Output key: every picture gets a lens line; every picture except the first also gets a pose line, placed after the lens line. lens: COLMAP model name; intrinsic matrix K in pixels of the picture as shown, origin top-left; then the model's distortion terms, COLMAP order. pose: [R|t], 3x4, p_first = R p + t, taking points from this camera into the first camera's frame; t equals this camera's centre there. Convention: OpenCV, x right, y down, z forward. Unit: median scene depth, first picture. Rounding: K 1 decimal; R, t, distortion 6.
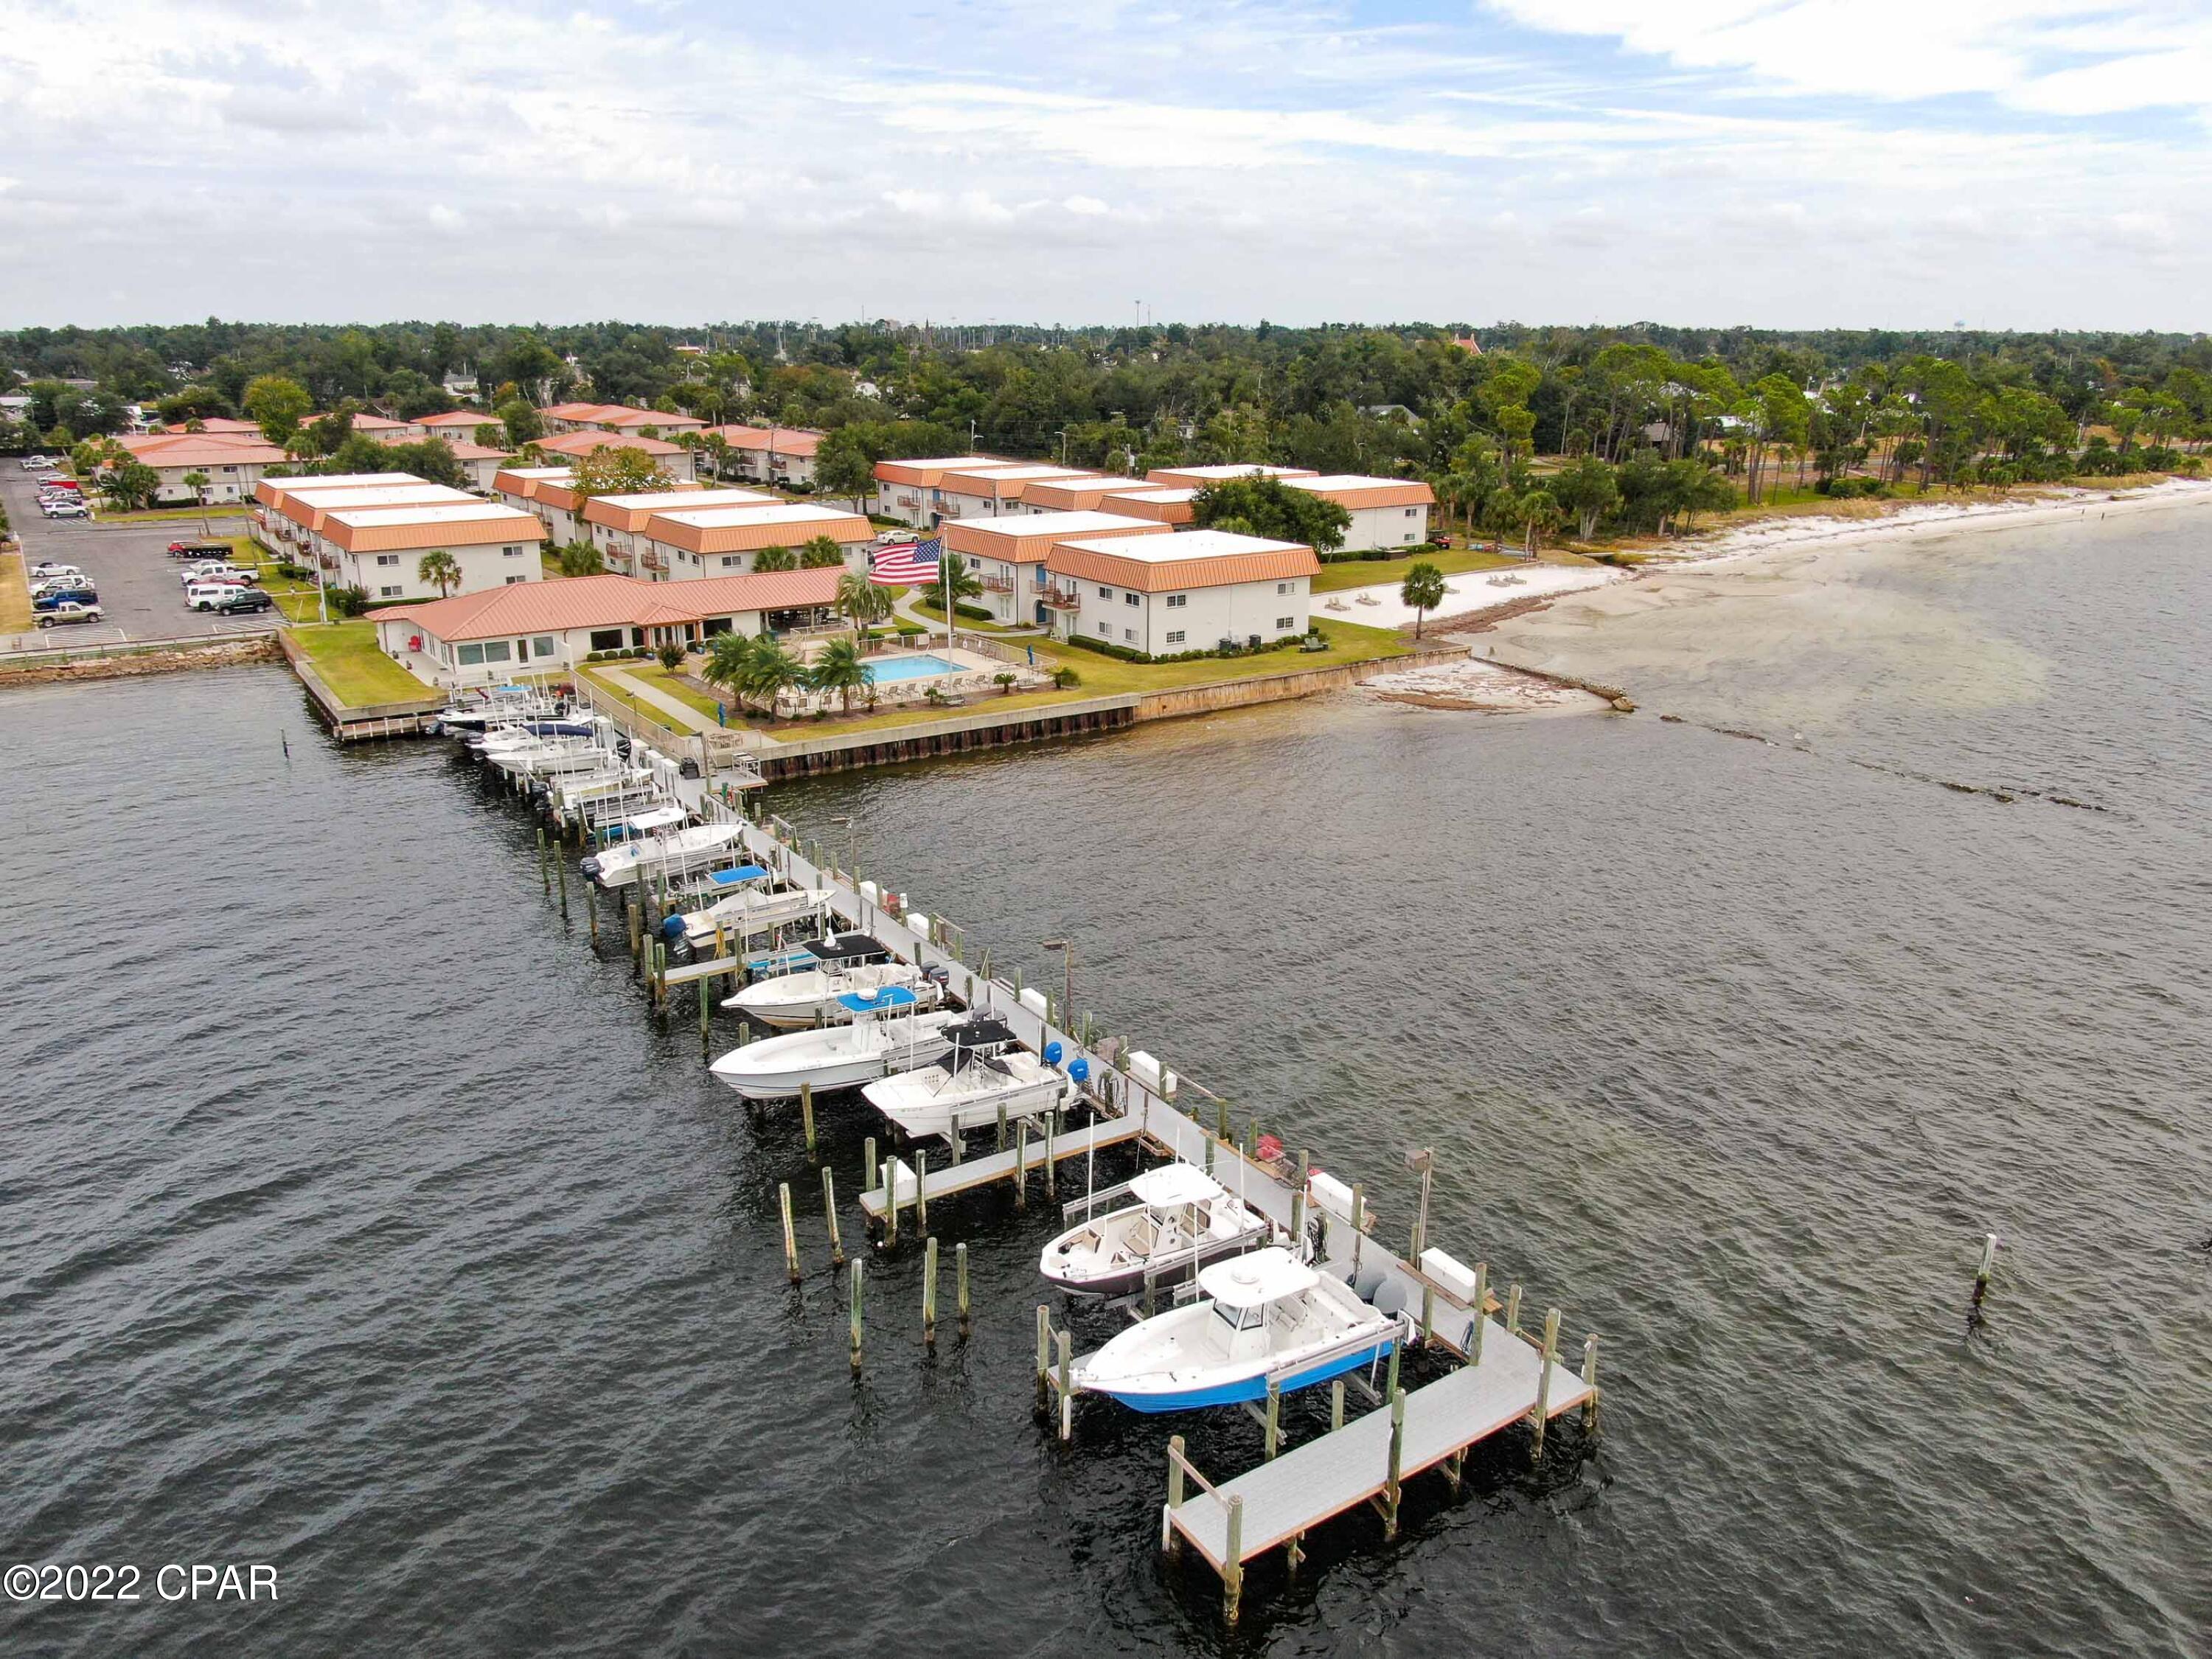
lens RADIAL K [[1590.7, 0, 1106.0], [0, 1590.7, 829.5], [0, 0, 1]] dist [-0.009467, -0.003423]
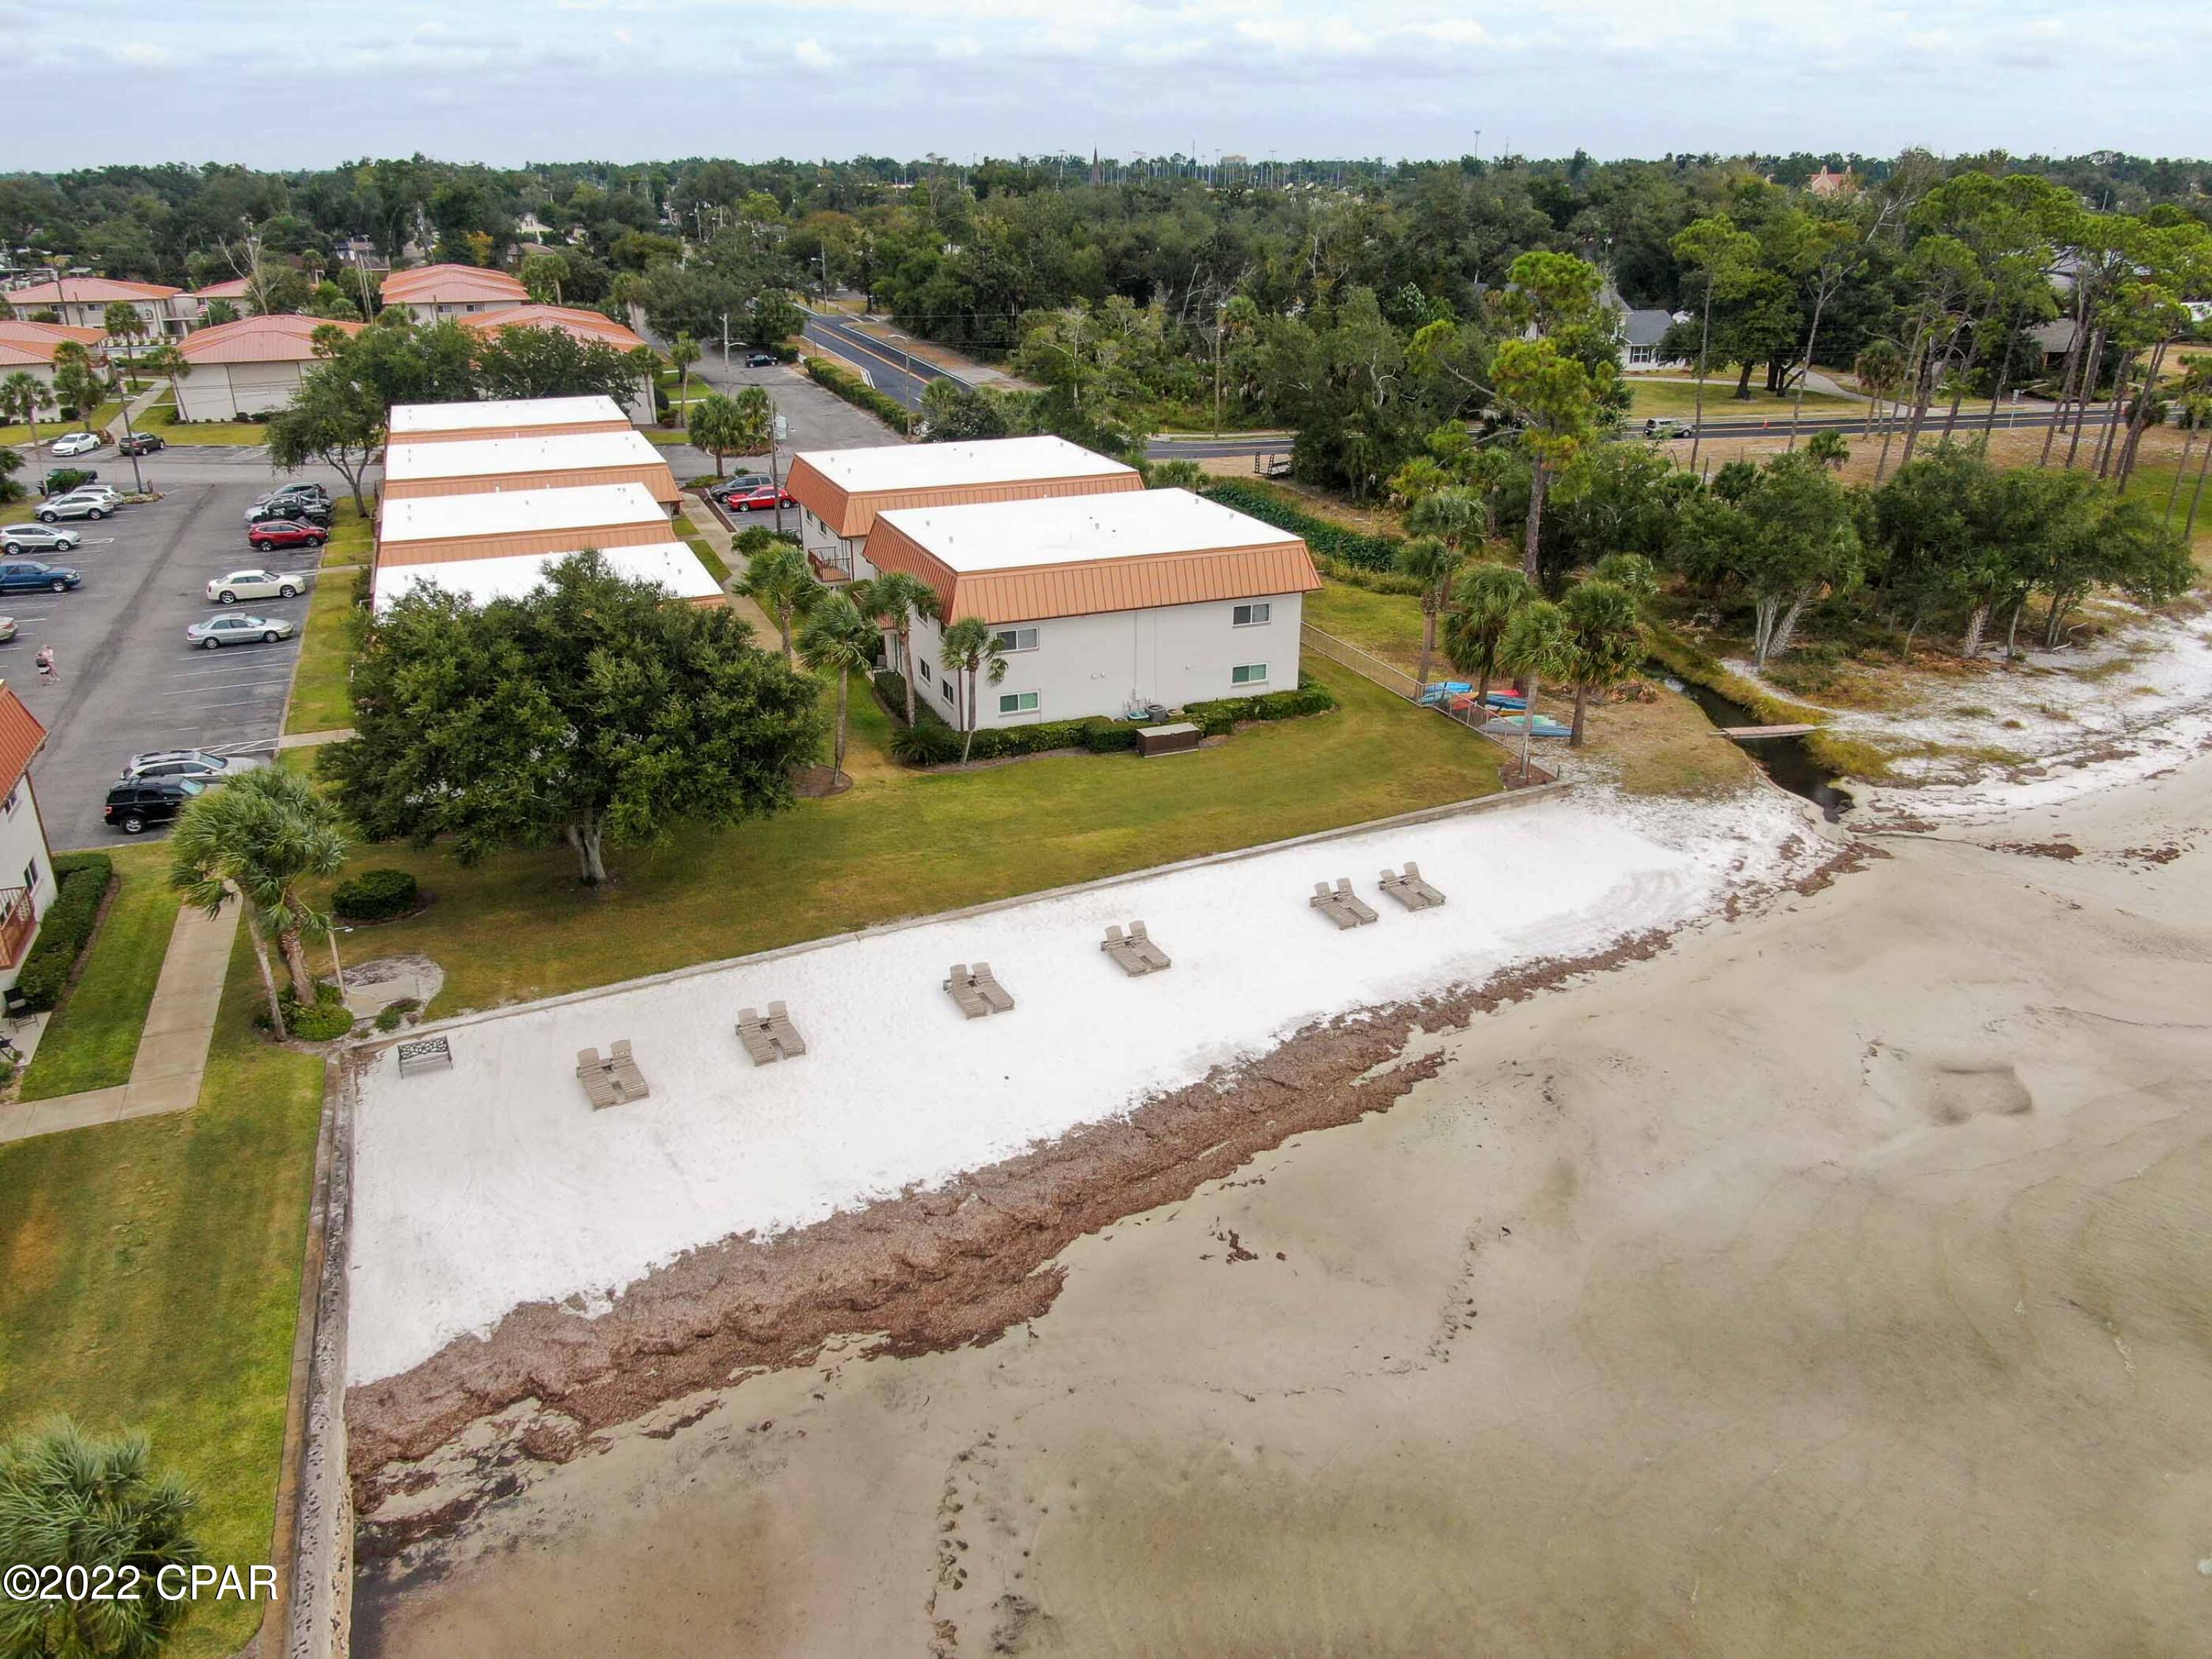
lens RADIAL K [[1532.0, 0, 1106.0], [0, 1532.0, 829.5], [0, 0, 1]] dist [-0.016088, 0.008665]
pose [[0.972788, 0.088756, -0.214022, 0.233251], [-0.065959, 0.991583, 0.111415, -0.179177], [0.222109, -0.094267, 0.970454, 0.595979]]
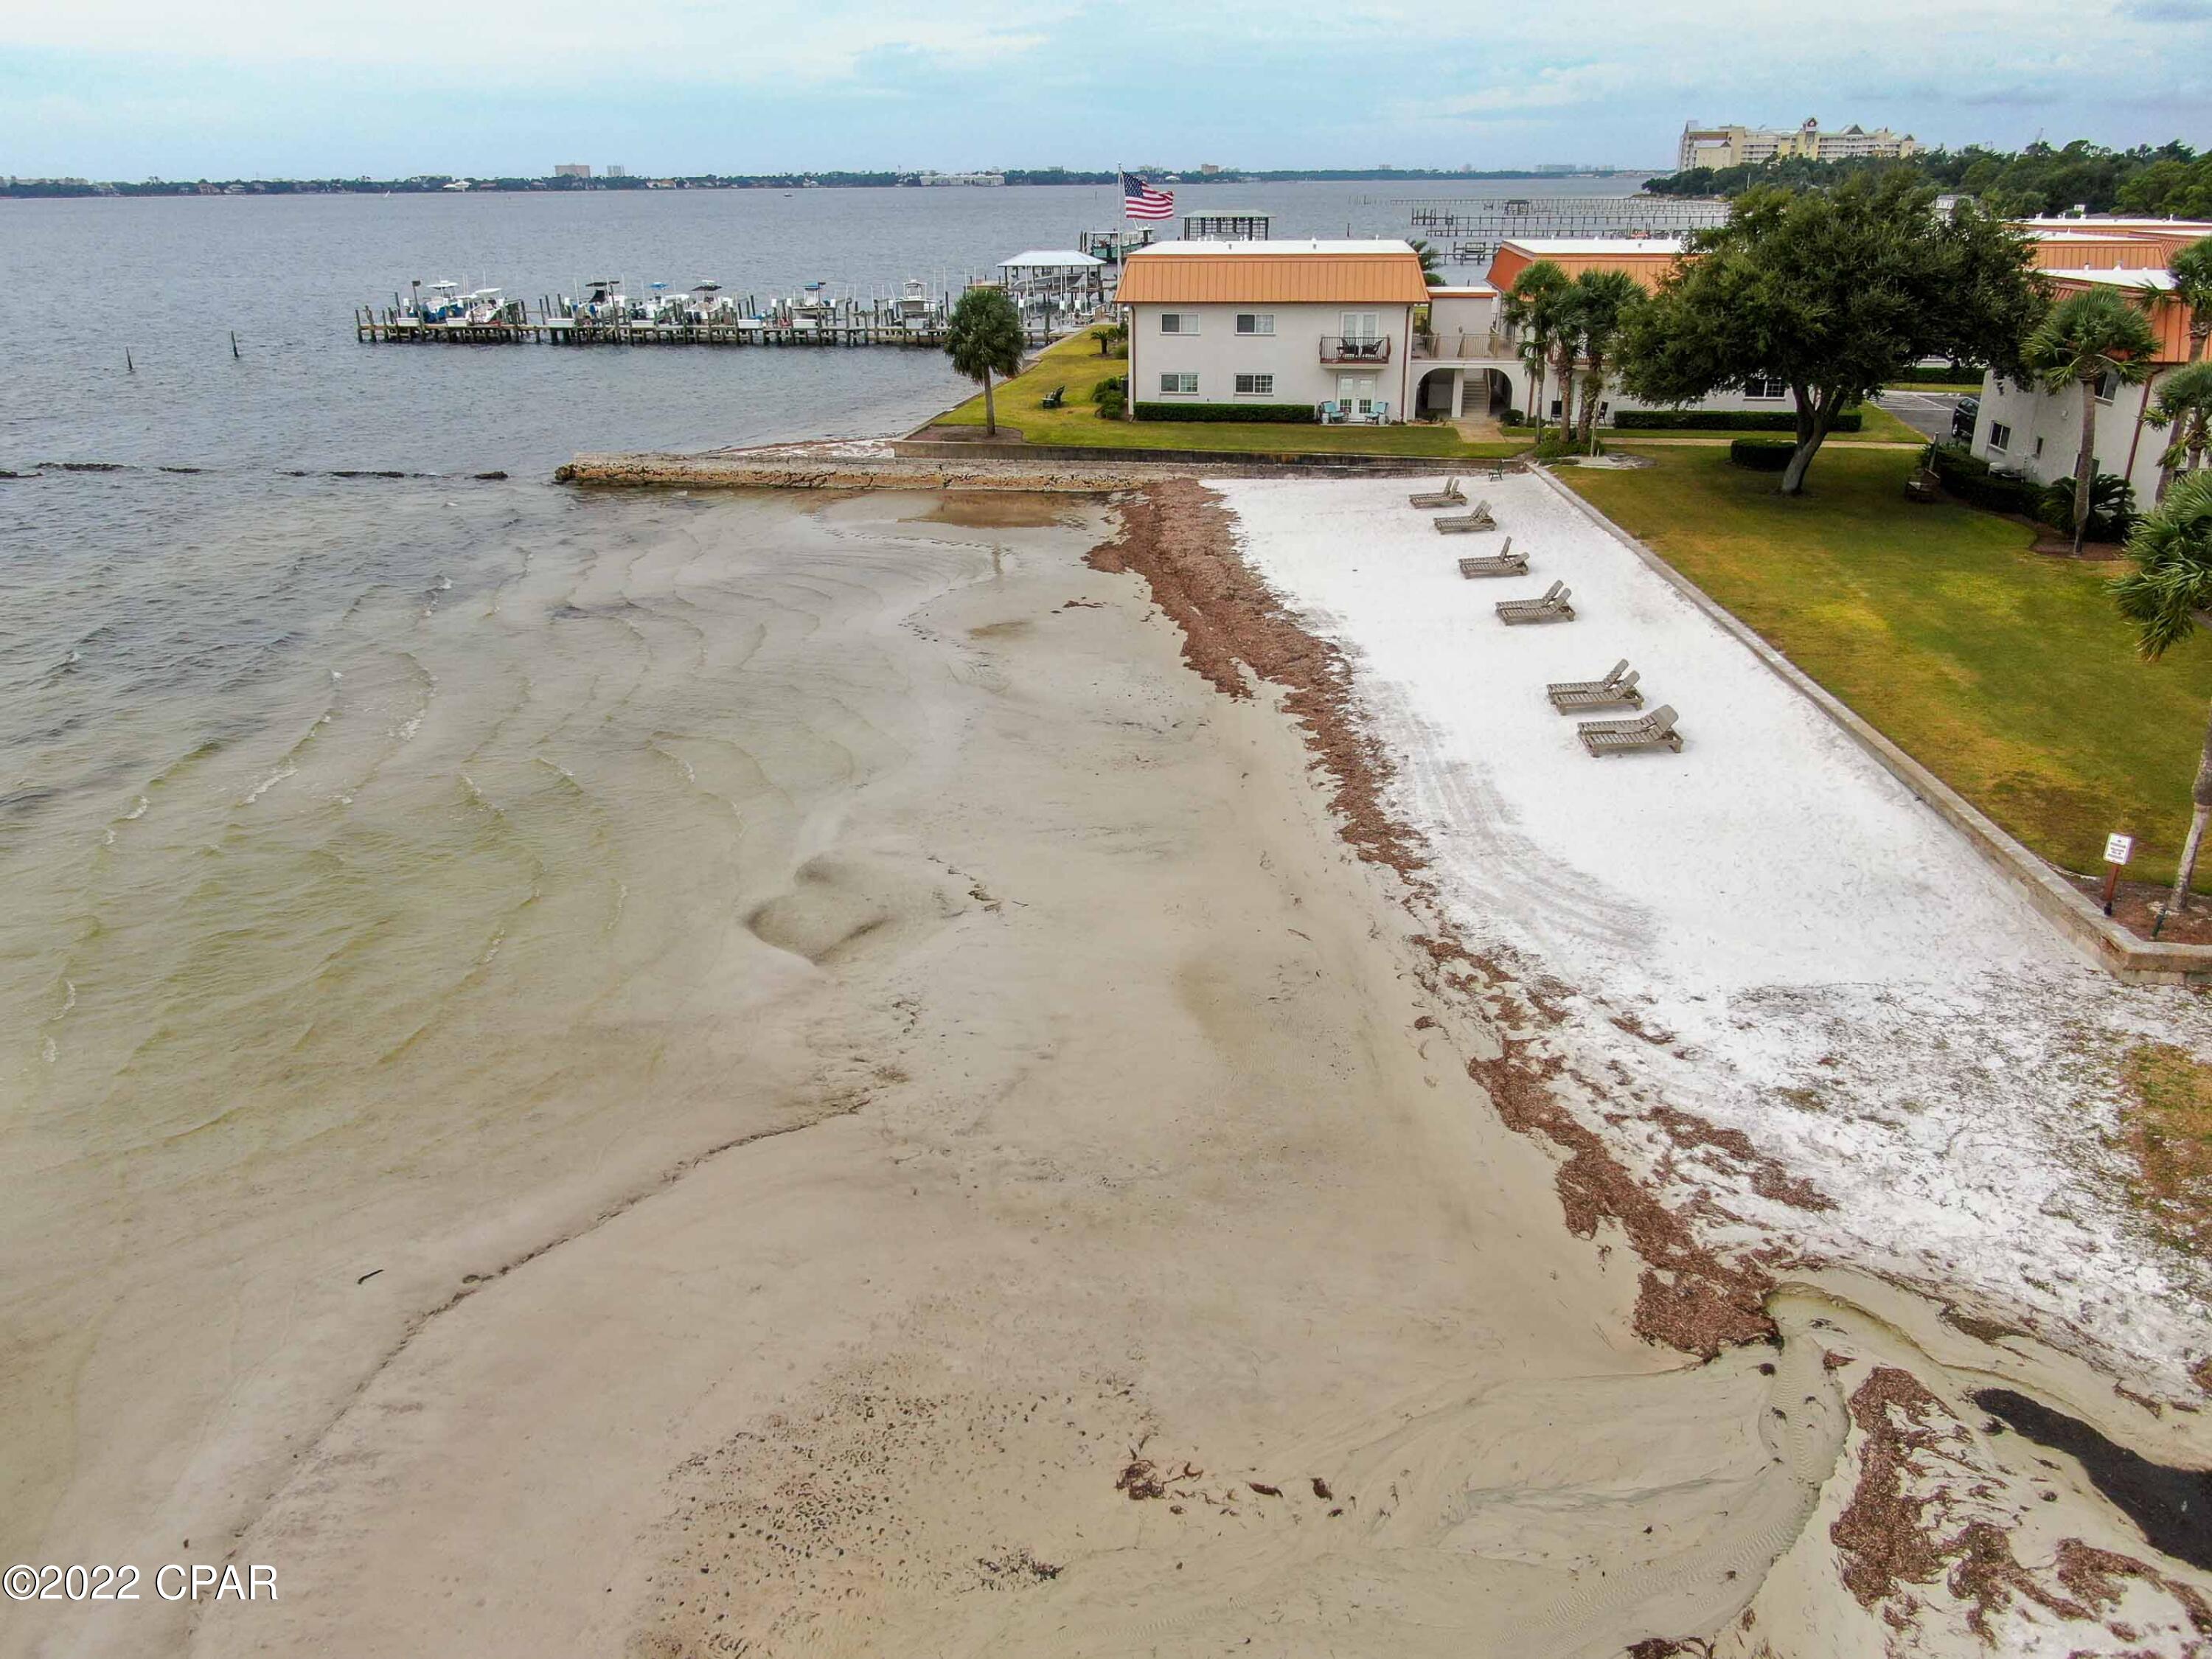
lens RADIAL K [[1590.7, 0, 1106.0], [0, 1590.7, 829.5], [0, 0, 1]] dist [-0.009467, -0.003423]
pose [[-0.671759, 0.287744, -0.682601, 0.407566], [-0.211239, 0.808805, 0.548828, -0.221964], [0.710013, 0.512872, -0.482539, 0.950441]]
